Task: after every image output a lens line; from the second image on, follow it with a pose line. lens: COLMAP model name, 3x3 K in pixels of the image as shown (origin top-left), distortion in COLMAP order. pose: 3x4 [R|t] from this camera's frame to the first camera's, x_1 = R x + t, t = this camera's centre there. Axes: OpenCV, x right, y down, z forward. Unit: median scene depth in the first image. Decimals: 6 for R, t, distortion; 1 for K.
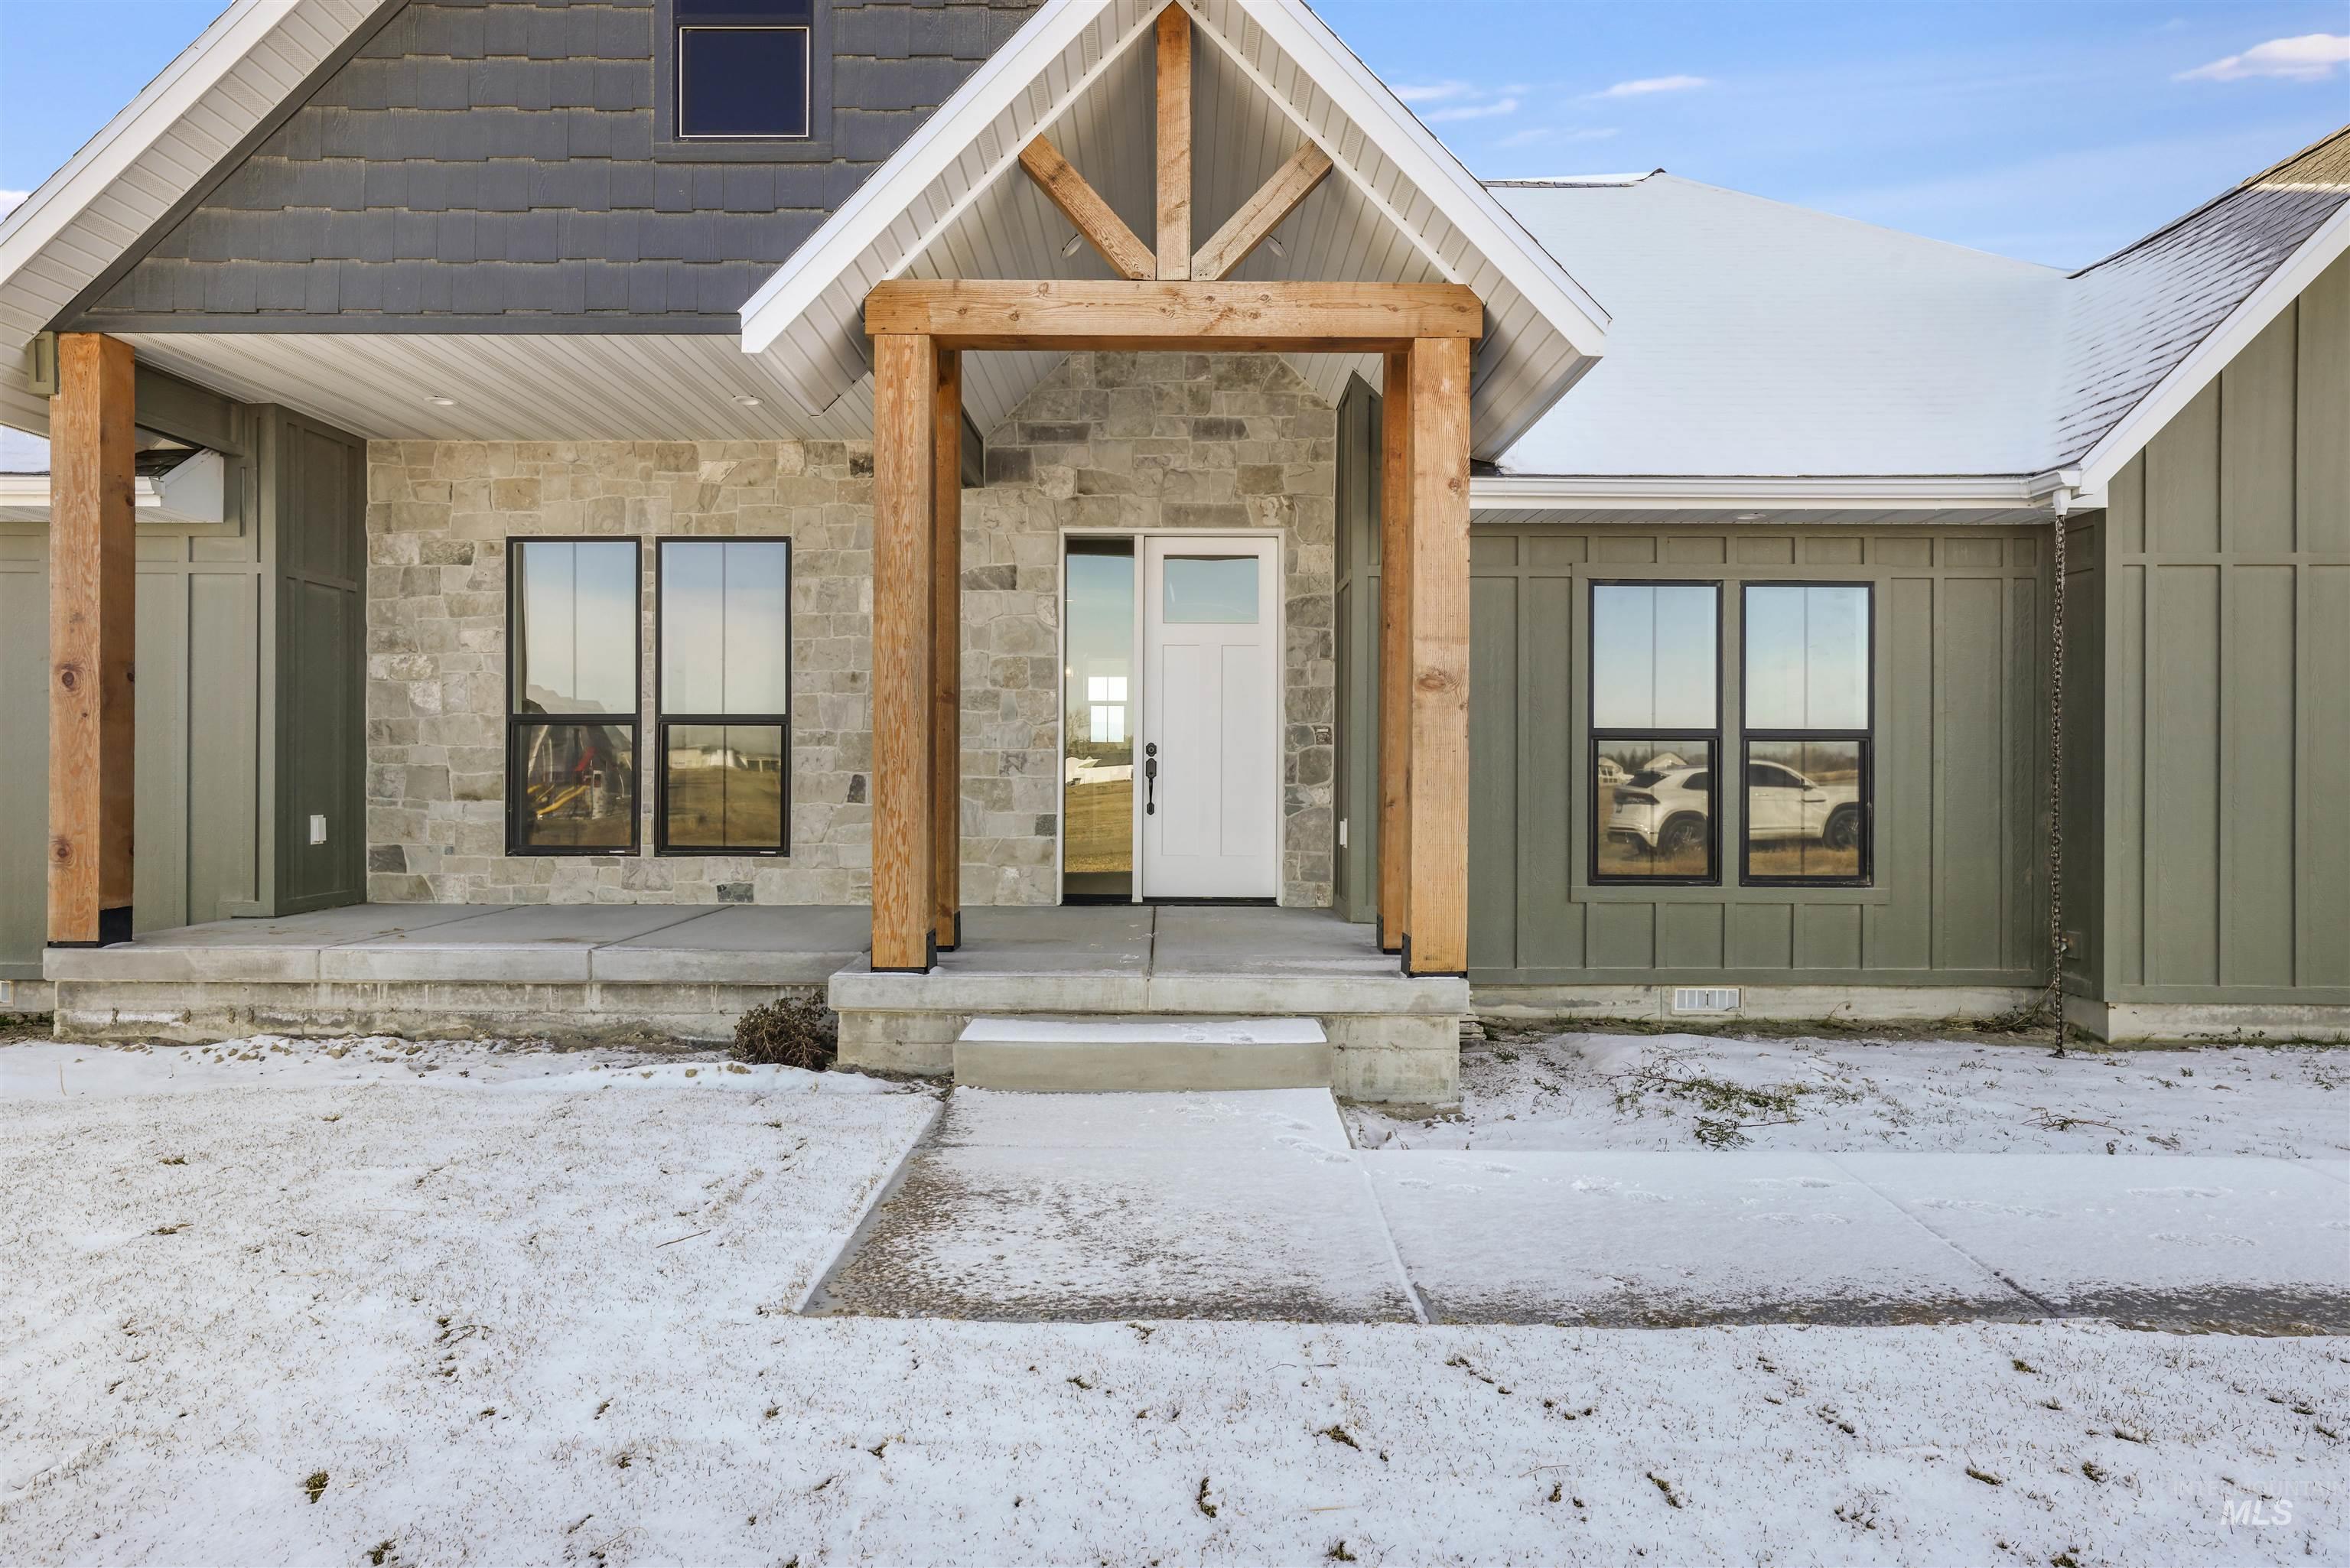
lens RADIAL K [[1462.7, 0, 1161.2], [0, 1462.7, 775.4], [0, 0, 1]] dist [0.005397, 0.006425]
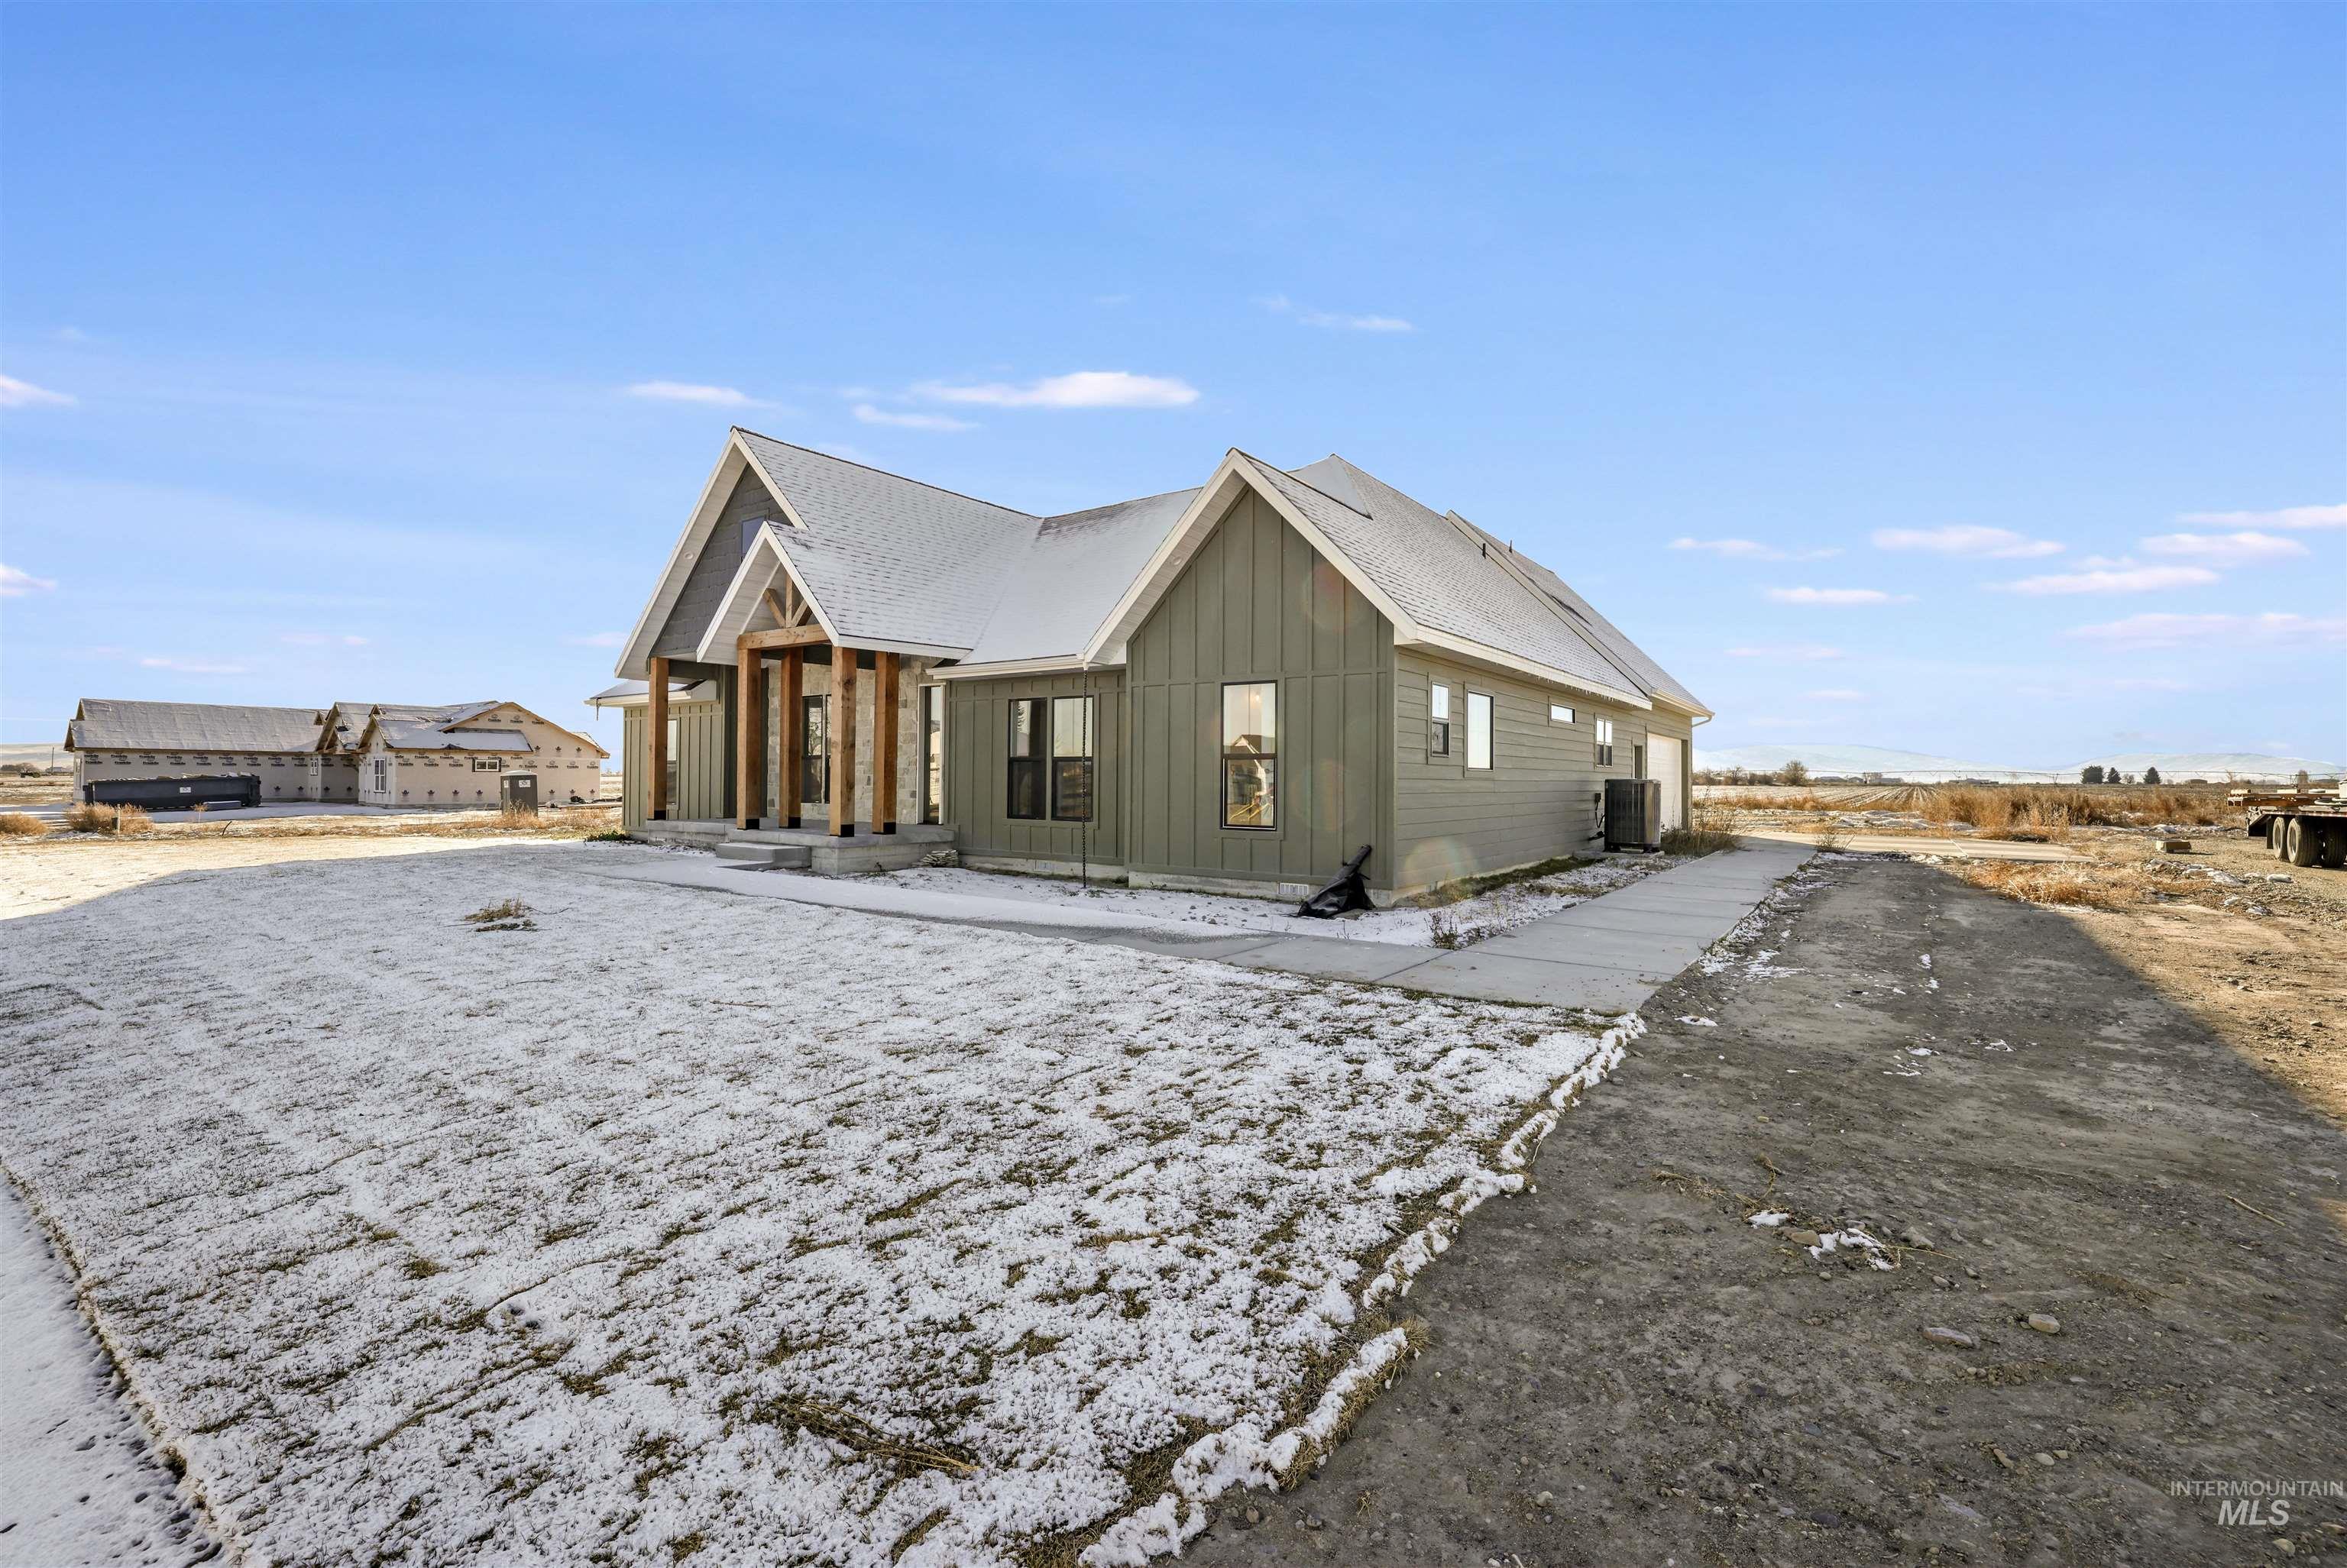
lens RADIAL K [[1026.9, 0, 1150.4], [0, 1026.9, 778.1], [0, 0, 1]] dist [-0.025839, 0.000829]
pose [[0.812057, 0.003021, -0.583571, 1.825928], [-0.008346, 0.999944, -0.006437, 0.015414], [0.583519, 0.010097, 0.812037, -0.377653]]
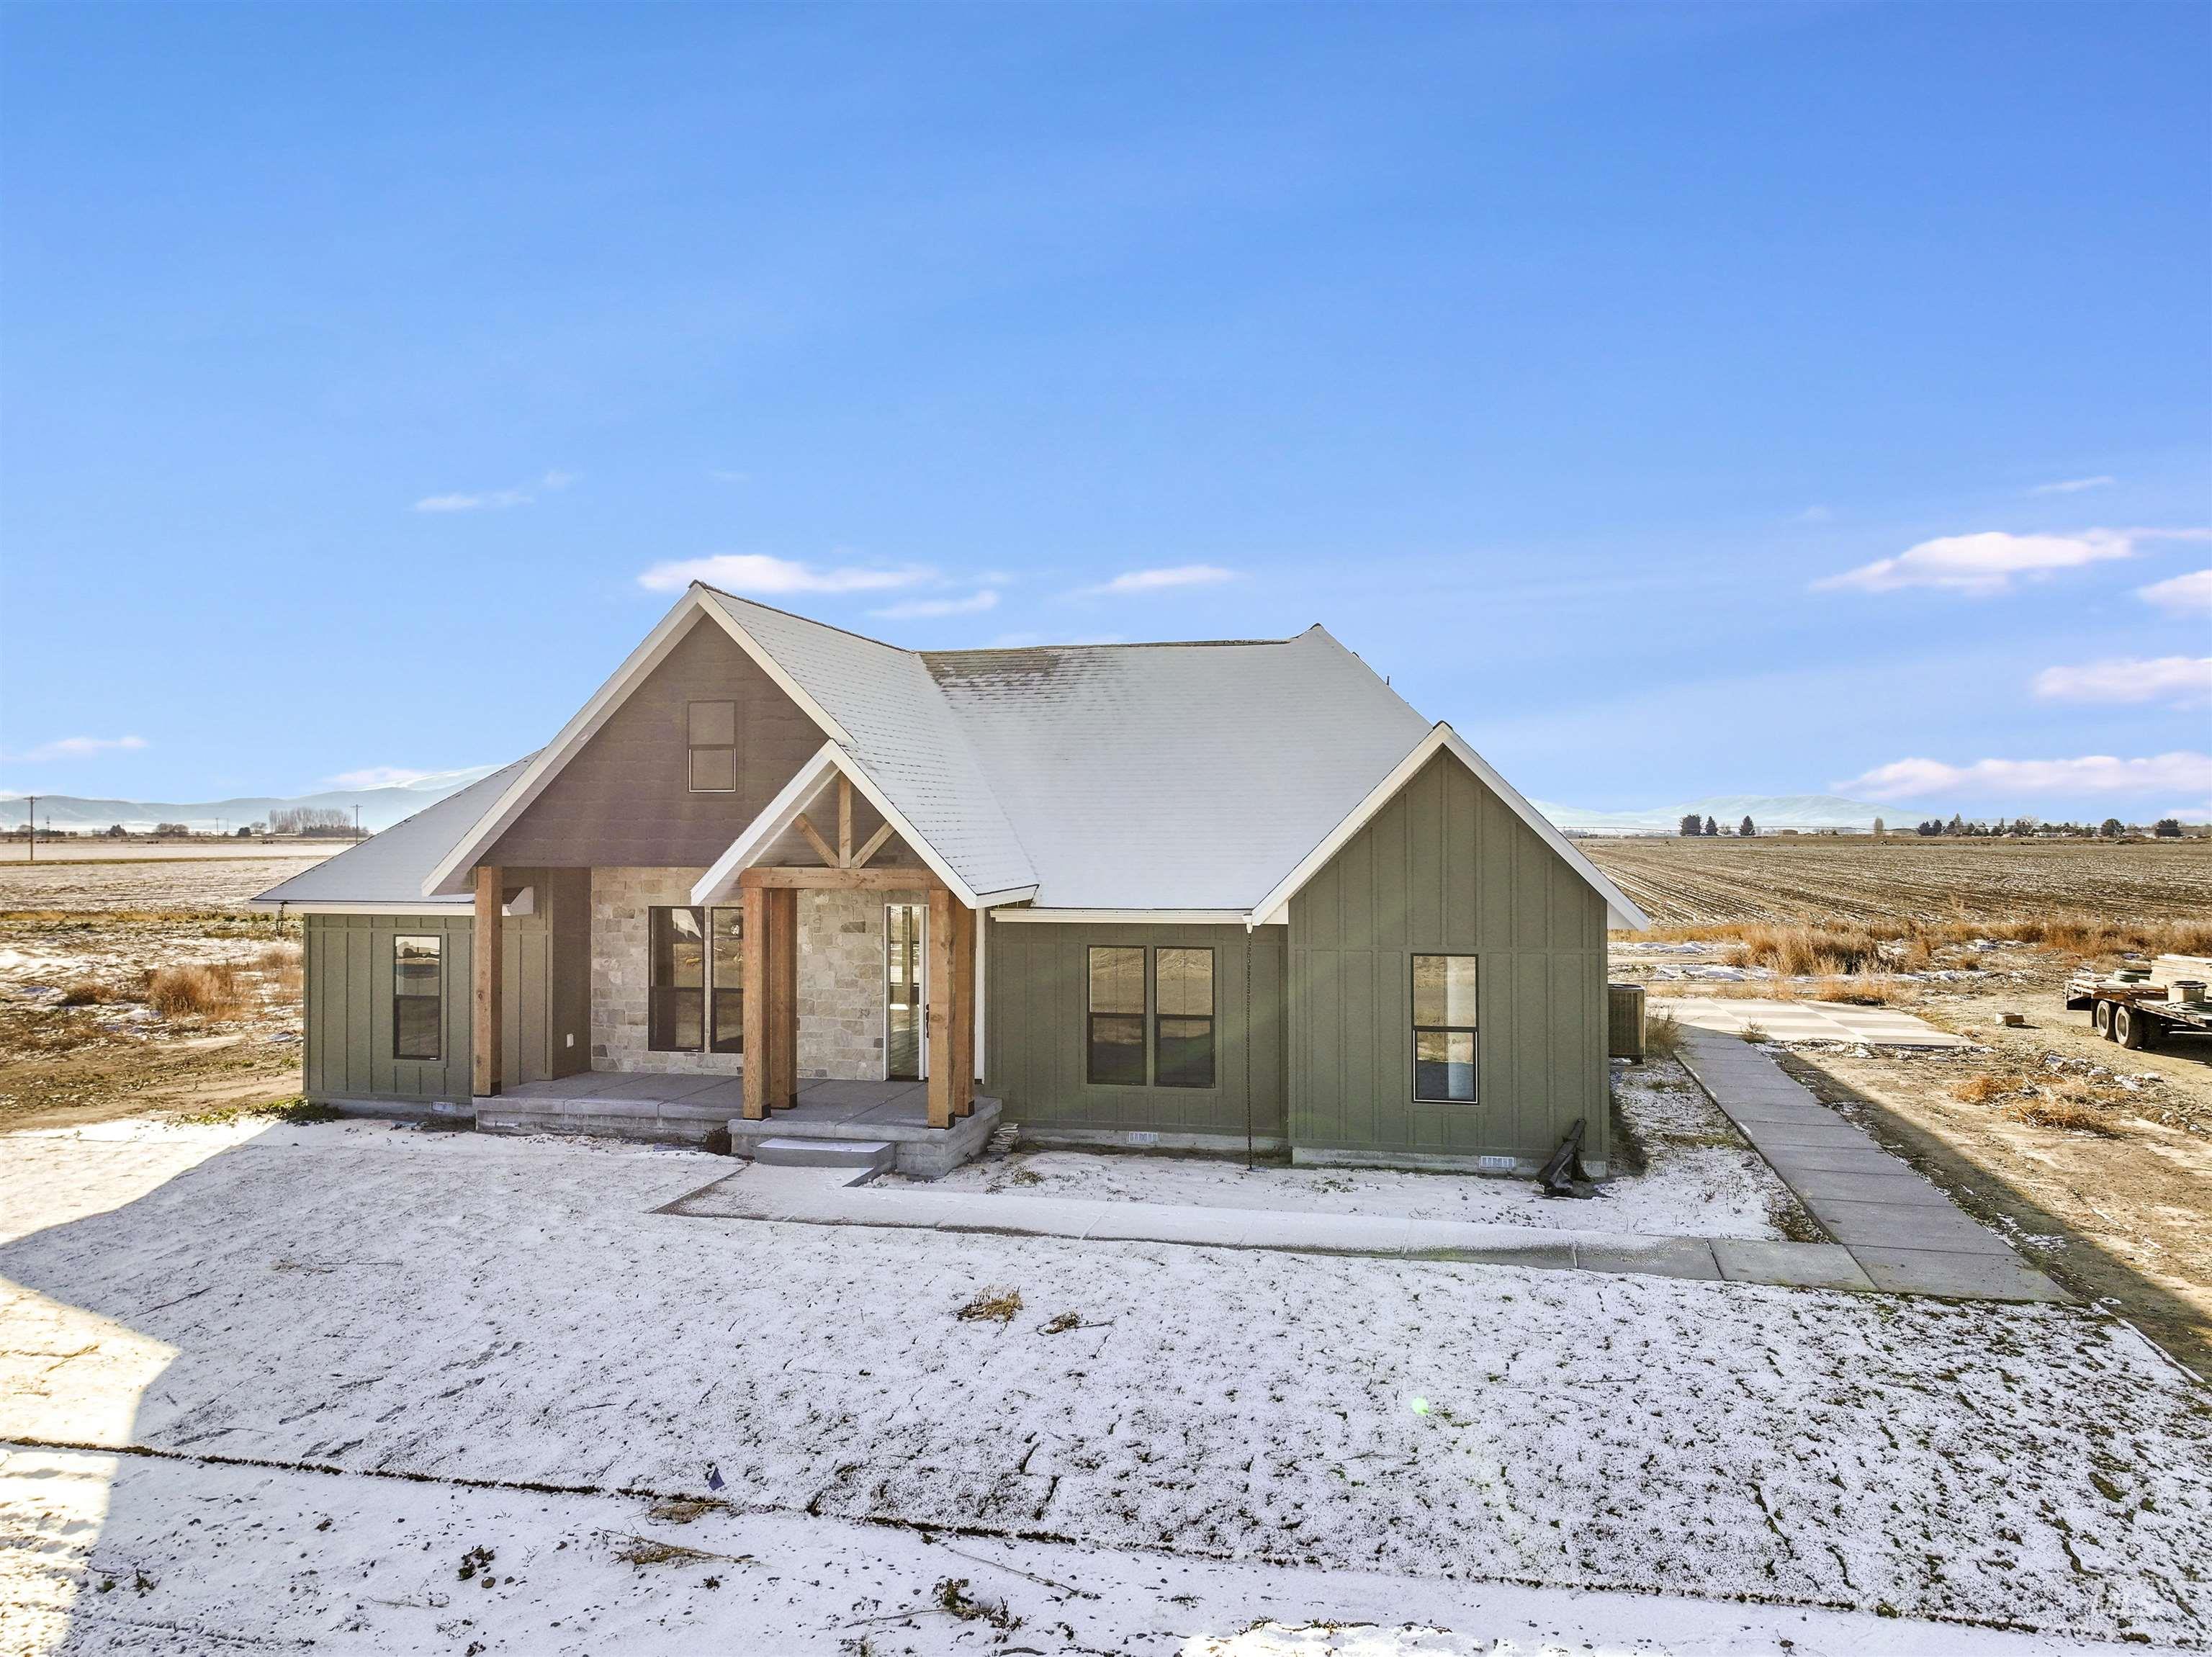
lens RADIAL K [[1553.2, 0, 1124.2], [0, 1553.2, 827.6], [0, 0, 1]] dist [-0.001055, 0.017455]
pose [[0.977303, -0.005646, -0.211773, 0.992656], [0.003599, 0.999943, -0.010050, -0.337634], [0.211818, 0.009060, 0.977267, -1.504557]]
